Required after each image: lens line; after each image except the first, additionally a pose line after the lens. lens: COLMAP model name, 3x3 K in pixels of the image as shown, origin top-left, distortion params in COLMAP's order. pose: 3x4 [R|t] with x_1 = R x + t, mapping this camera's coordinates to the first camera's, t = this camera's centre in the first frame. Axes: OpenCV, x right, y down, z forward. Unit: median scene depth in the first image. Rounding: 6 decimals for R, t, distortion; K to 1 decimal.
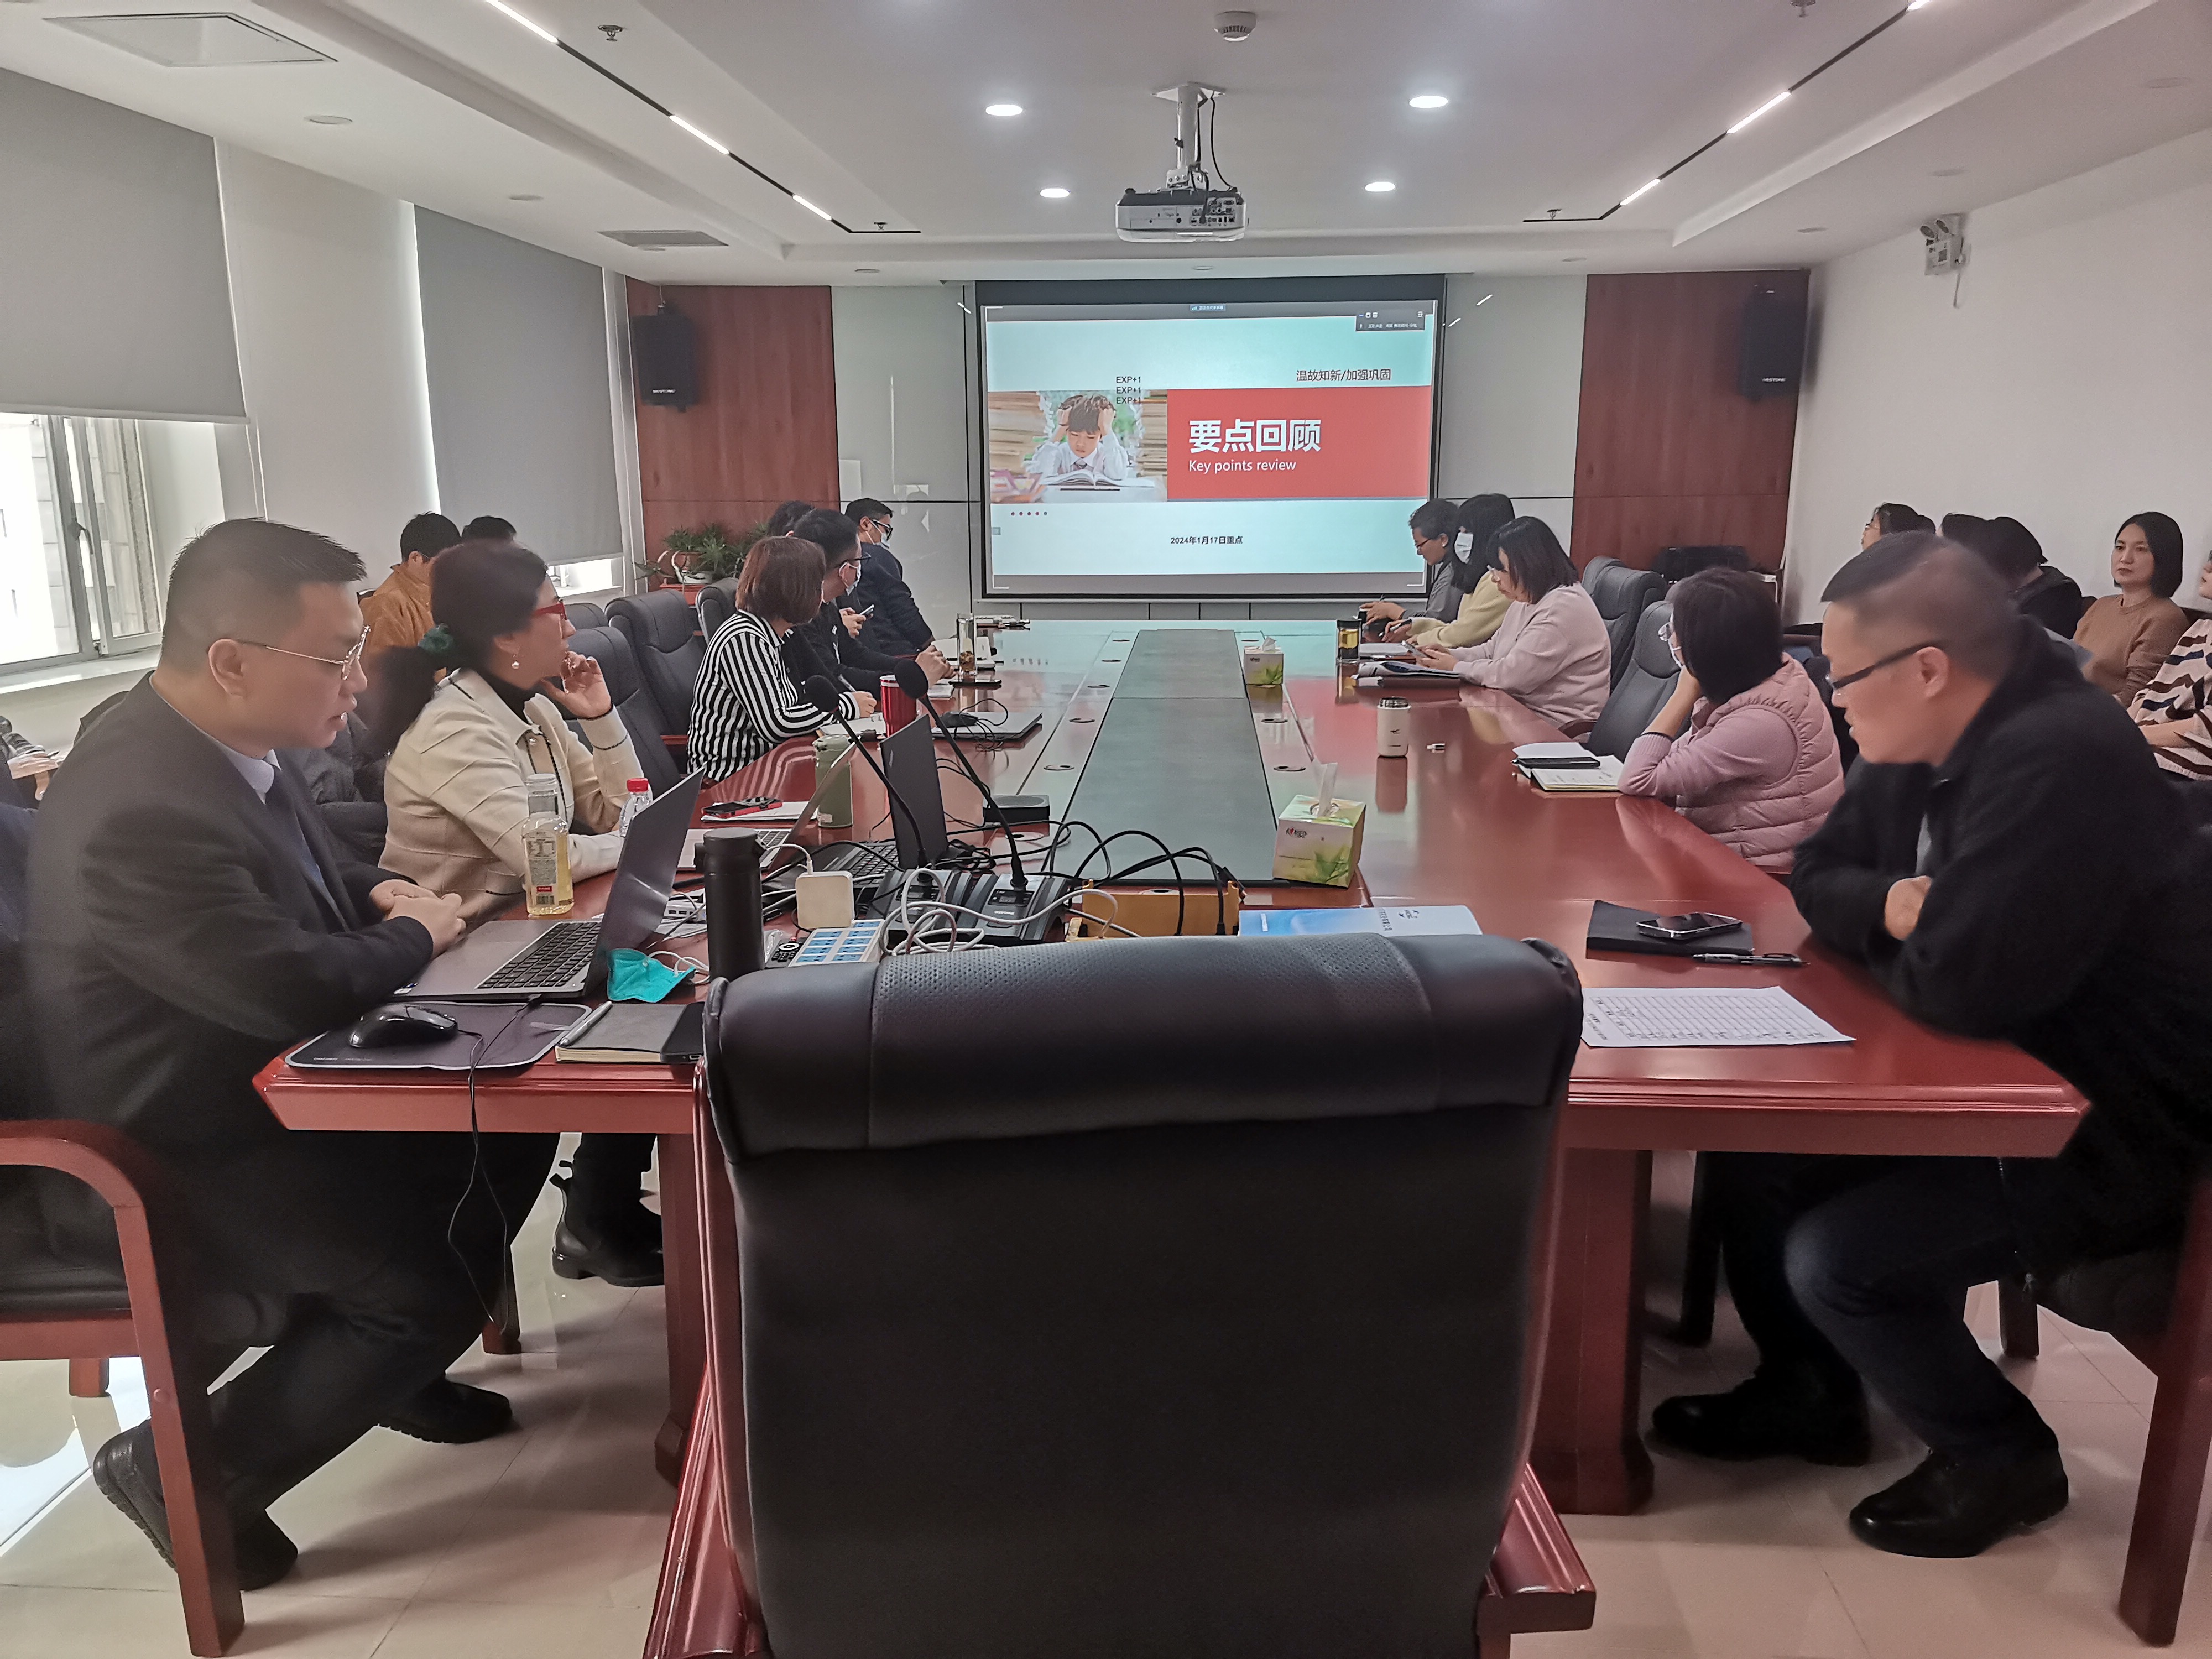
lens RADIAL K [[1672.2, 0, 1108.5], [0, 1672.2, 849.6], [0, 0, 1]] dist [0.028457, -0.030204]
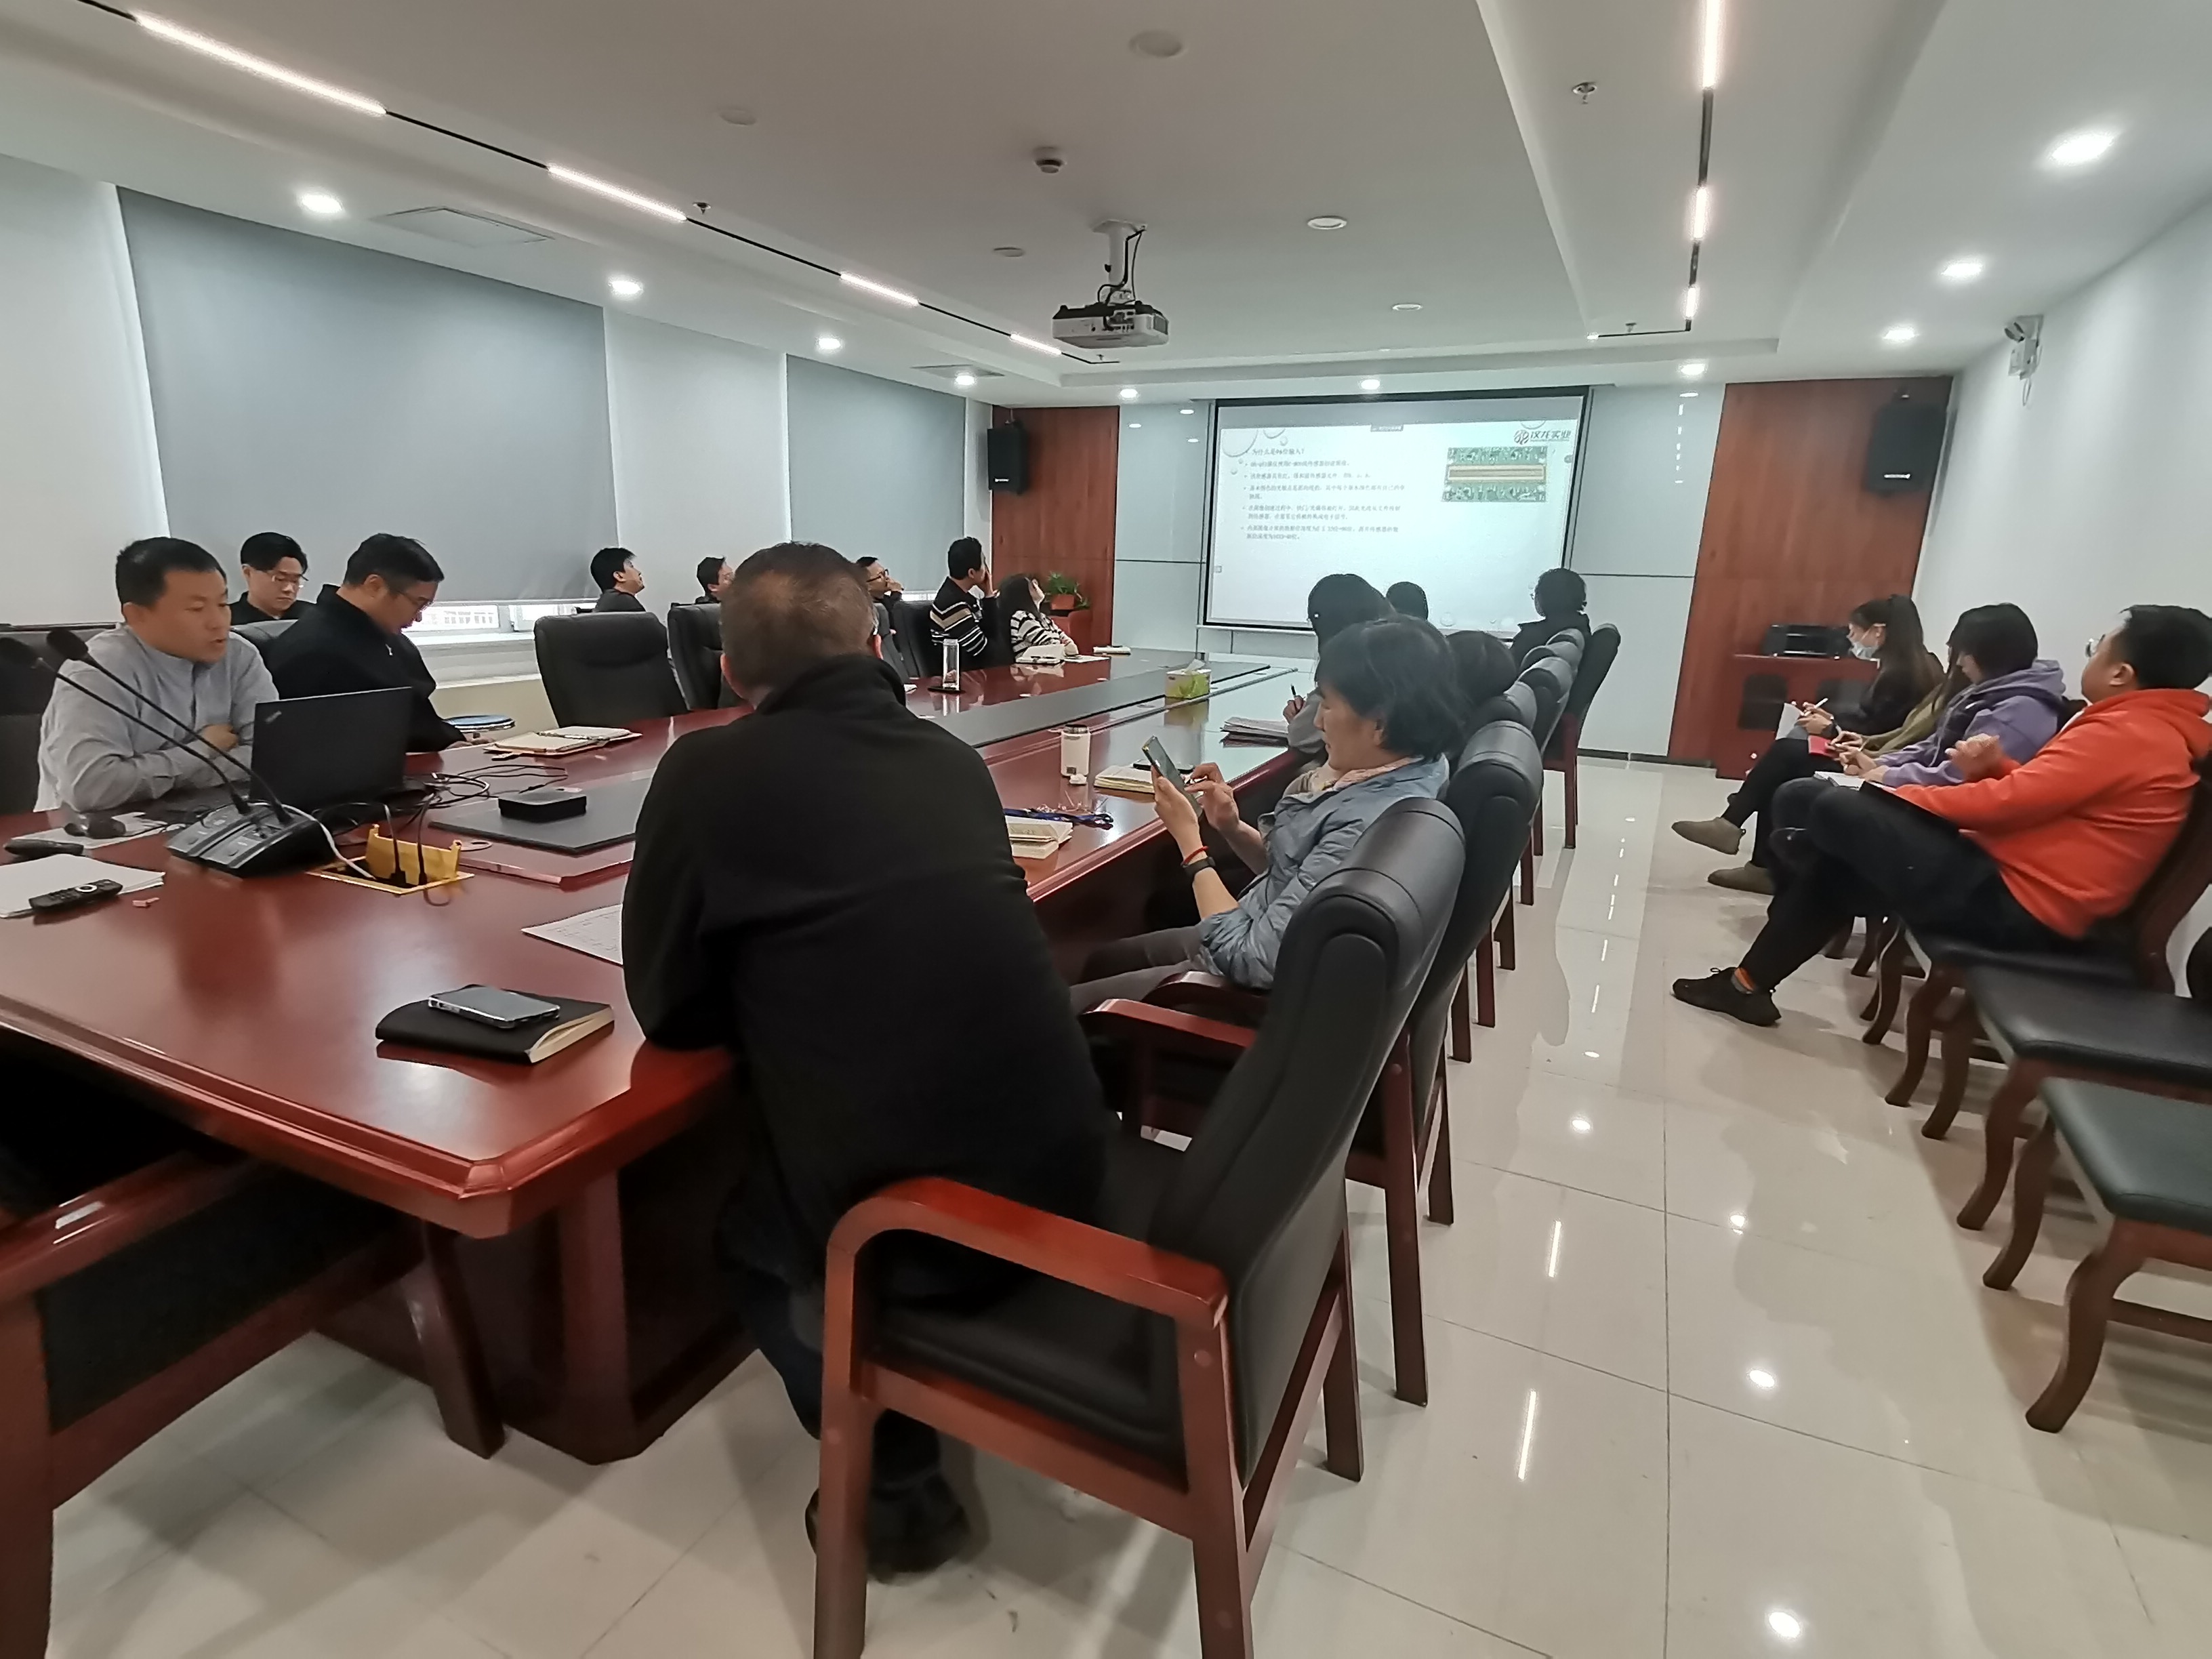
lens RADIAL K [[1163.3, 0, 1102.8], [0, 1163.3, 823.5], [0, 0, 1]] dist [0.007360, 0.000678]
pose [[0.927684, 0.114829, -0.355269, 0.209182], [-0.111871, 0.993301, 0.028933, -0.017722], [0.356211, 0.012903, 0.934316, 0.101019]]
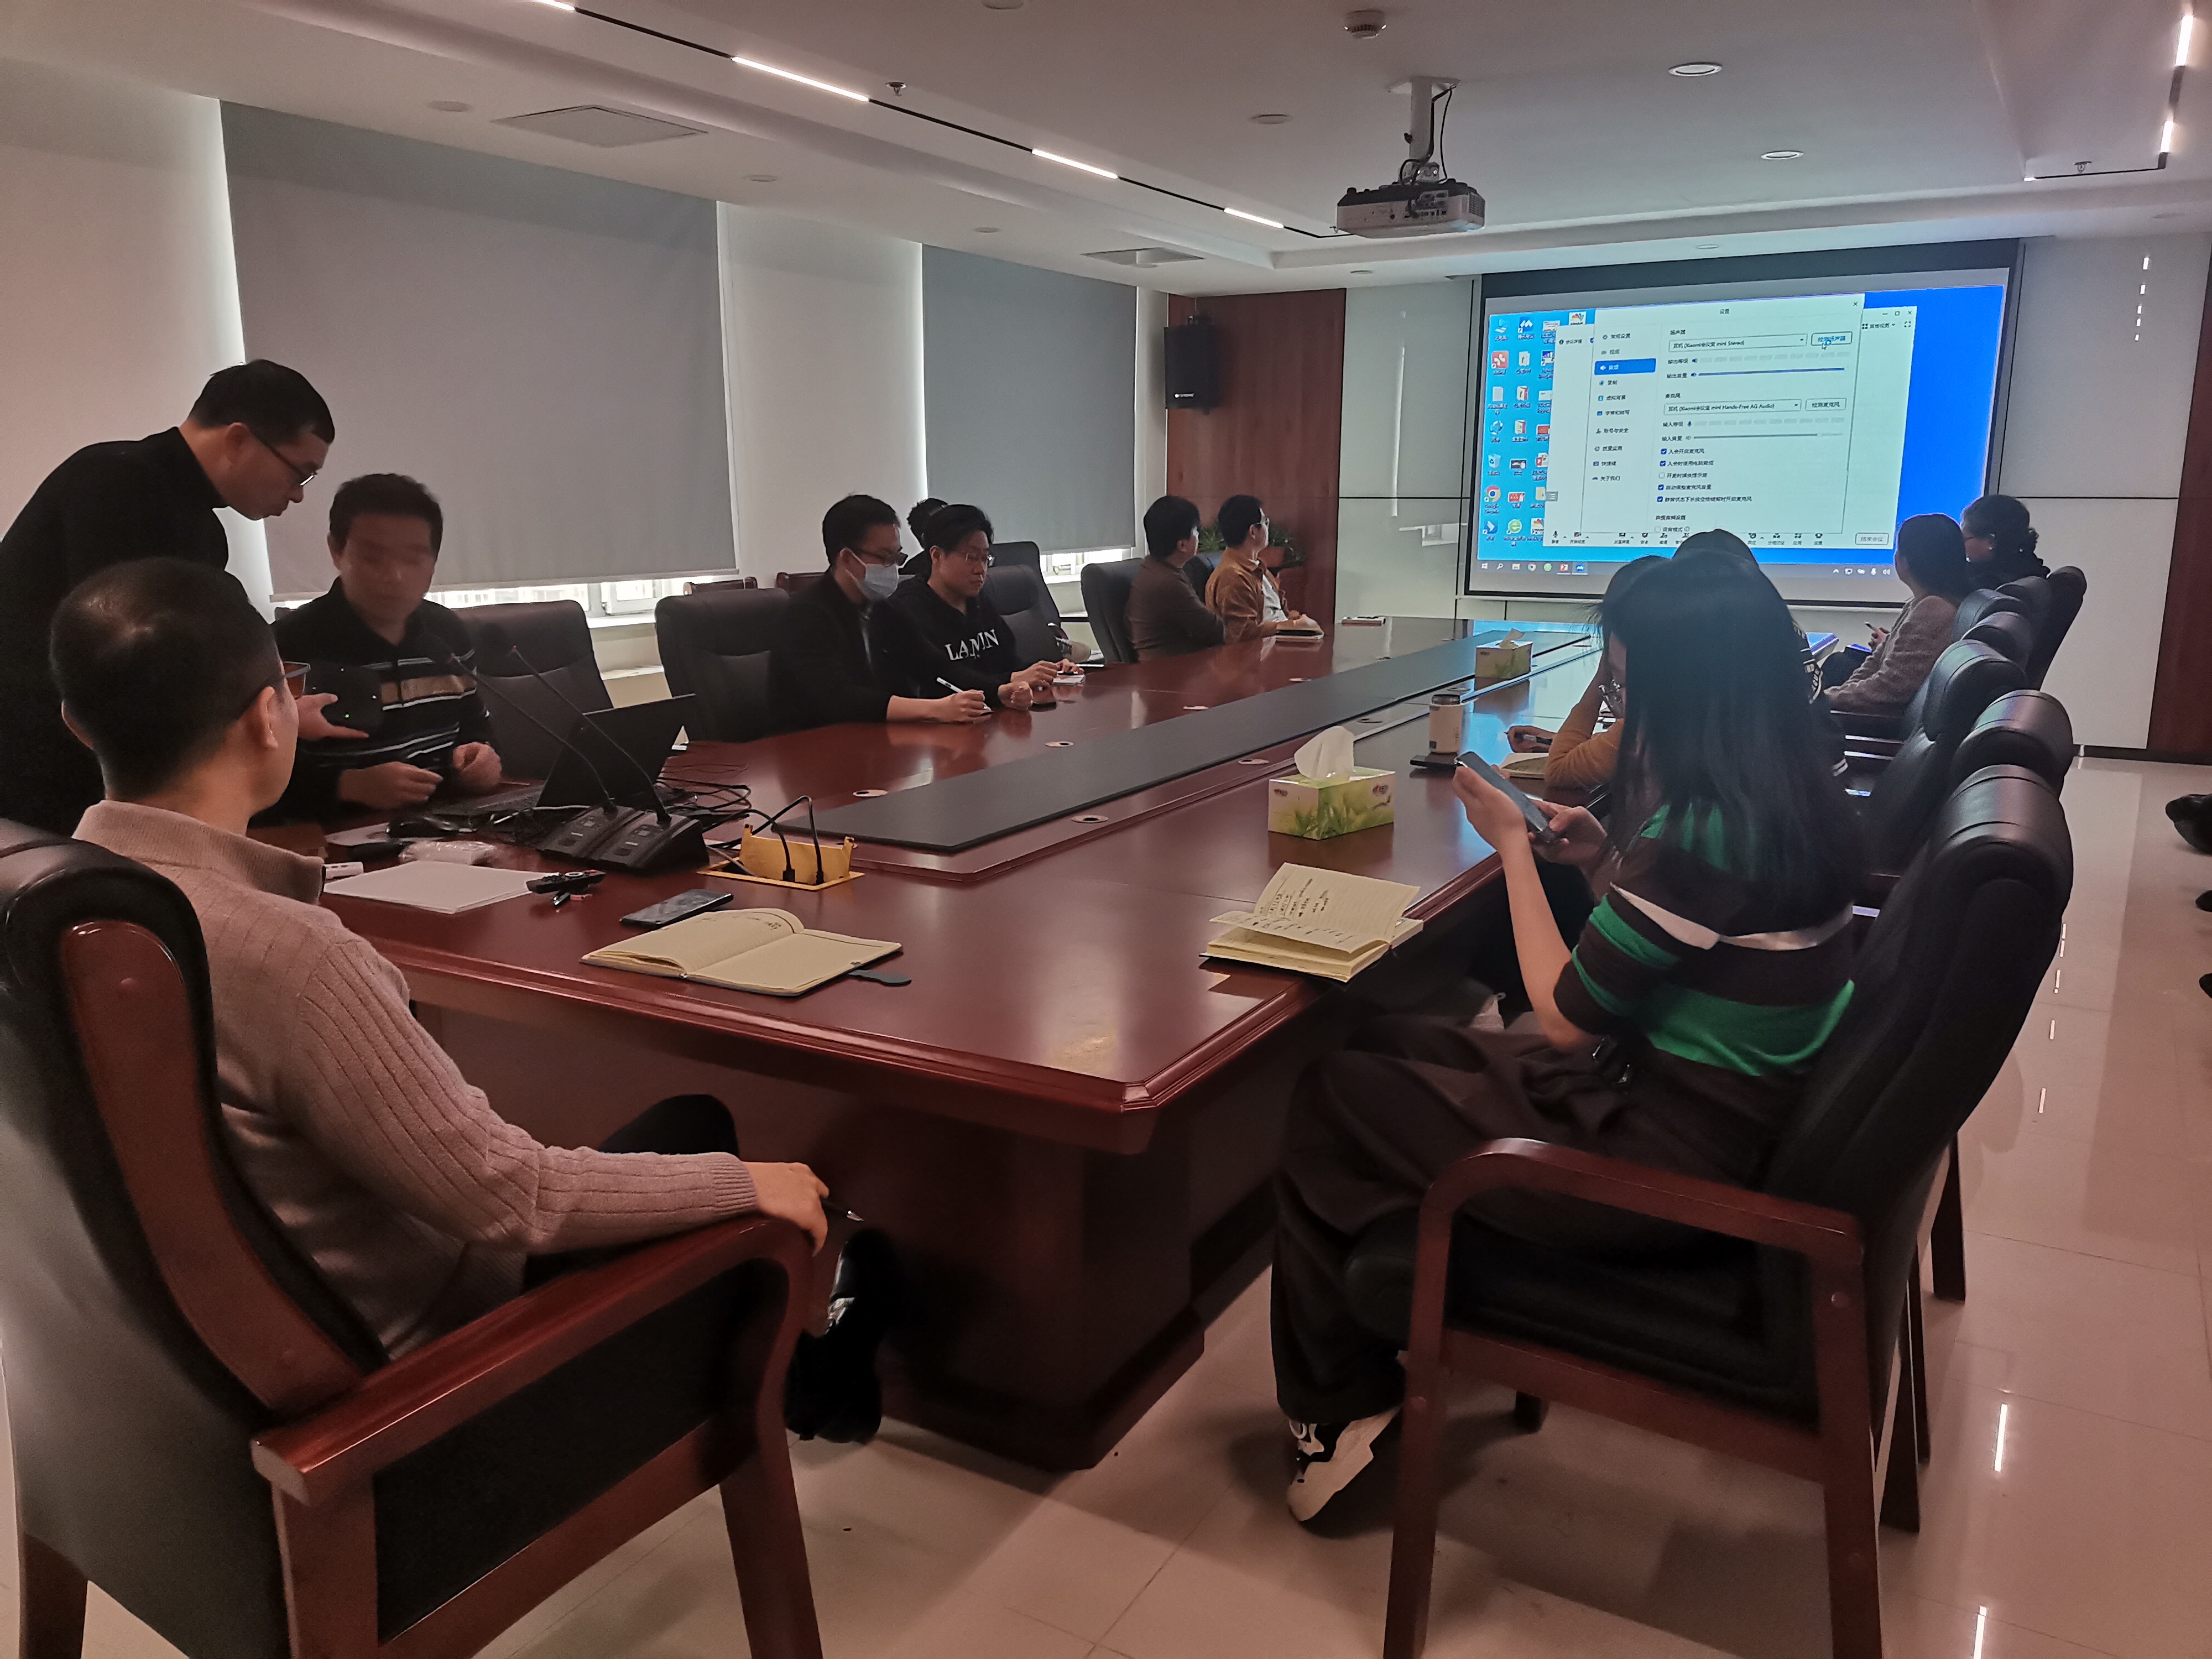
lens RADIAL K [[1672.2, 0, 1114.6], [0, 1672.2, 831.1], [0, 0, 1]] dist [0.028457, -0.030204]
pose [[0.893964, 0.095159, -0.437919, 0.190933], [-0.098862, 0.994997, 0.014396, -0.005251], [0.437098, 0.030424, 0.898899, 0.022676]]
